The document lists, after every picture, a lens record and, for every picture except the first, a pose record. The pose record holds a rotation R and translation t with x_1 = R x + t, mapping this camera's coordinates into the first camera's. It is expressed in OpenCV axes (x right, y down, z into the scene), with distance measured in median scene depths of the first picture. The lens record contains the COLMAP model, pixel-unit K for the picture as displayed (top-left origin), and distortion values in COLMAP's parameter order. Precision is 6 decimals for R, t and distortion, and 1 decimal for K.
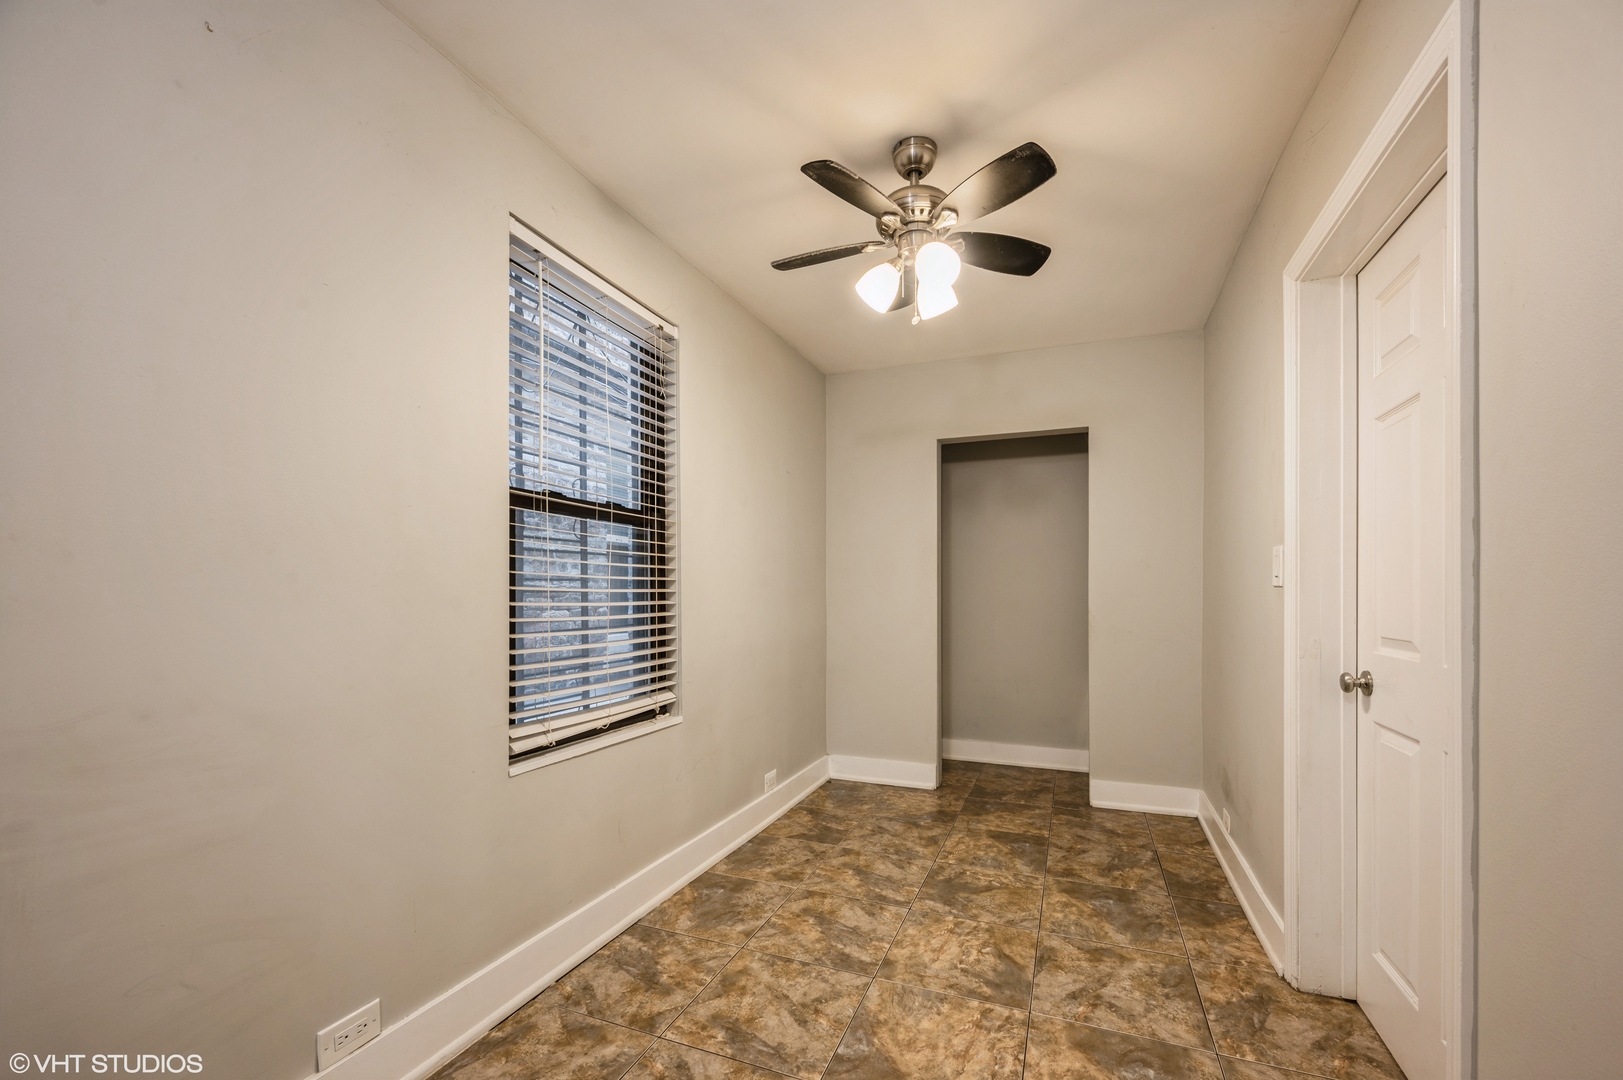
lens RADIAL K [[679.2, 0, 814.4], [0, 679.2, 585.2], [0, 0, 1]] dist [0.059147, 0.000149]
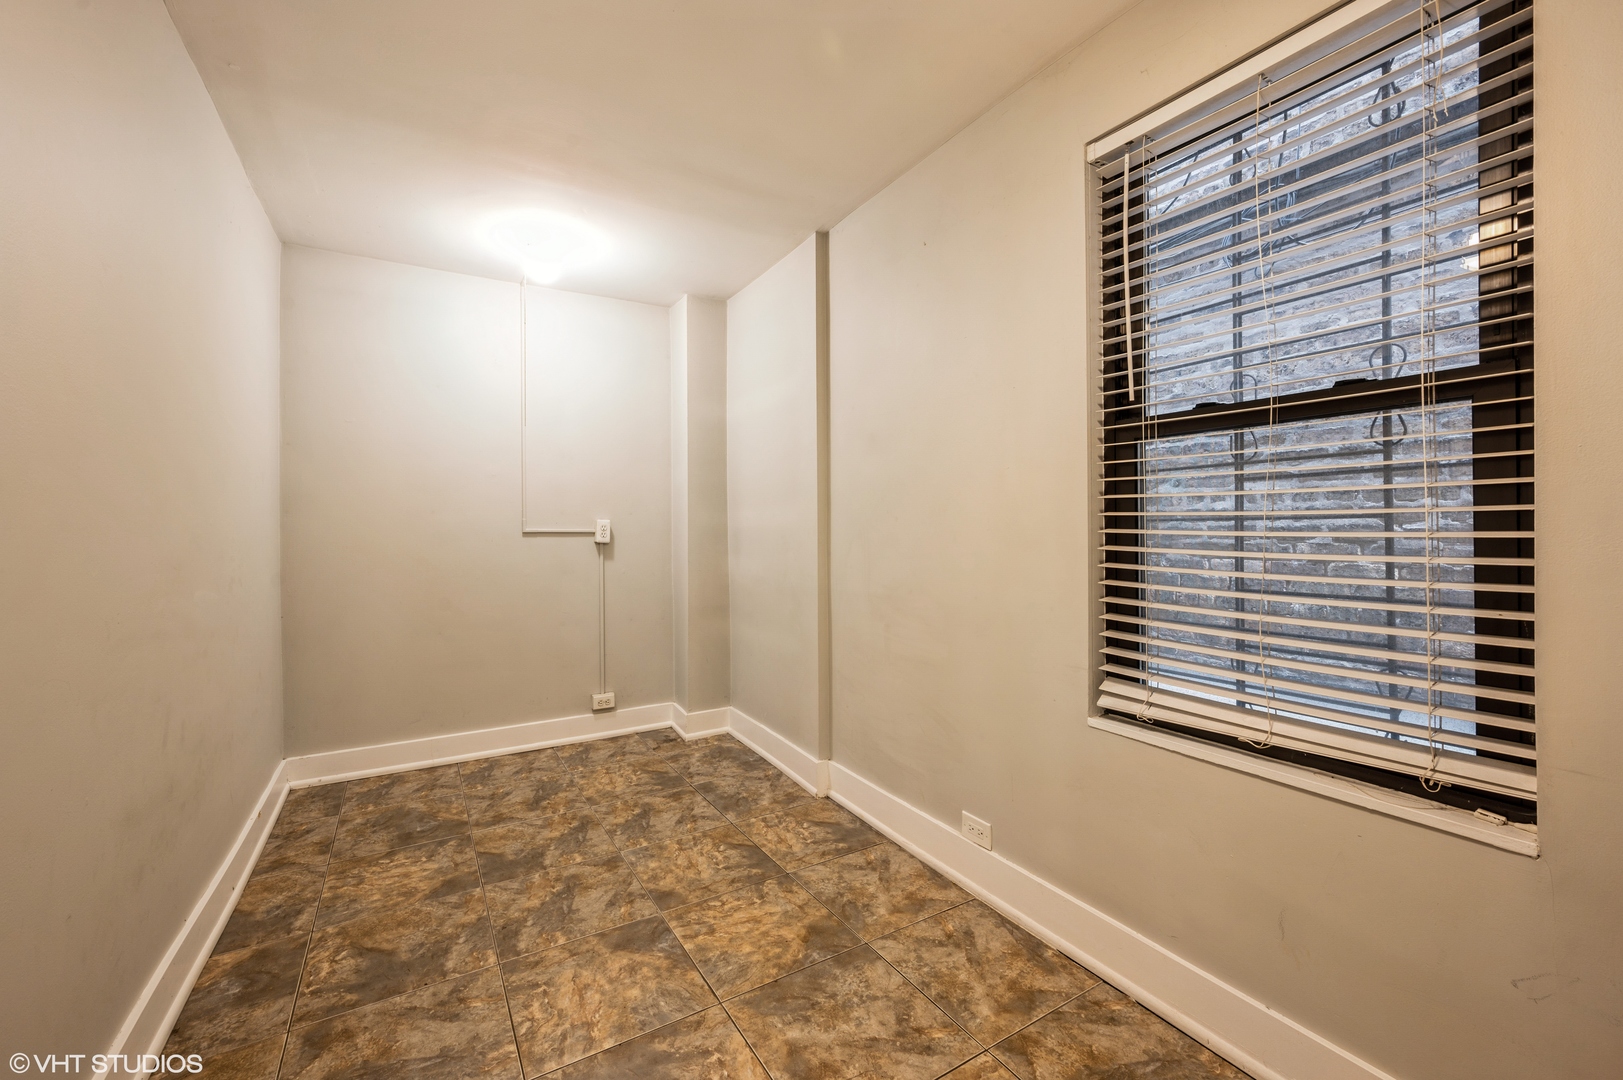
lens RADIAL K [[641.3, 0, 804.5], [0, 641.3, 538.0], [0, 0, 1]] dist [0.012374, 0.000507]
pose [[-0.575874, 0.003650, -0.817530, 0.452019], [0.002024, 0.999993, 0.003038, 0.009112], [0.817536, 0.000095, -0.575877, 1.032080]]
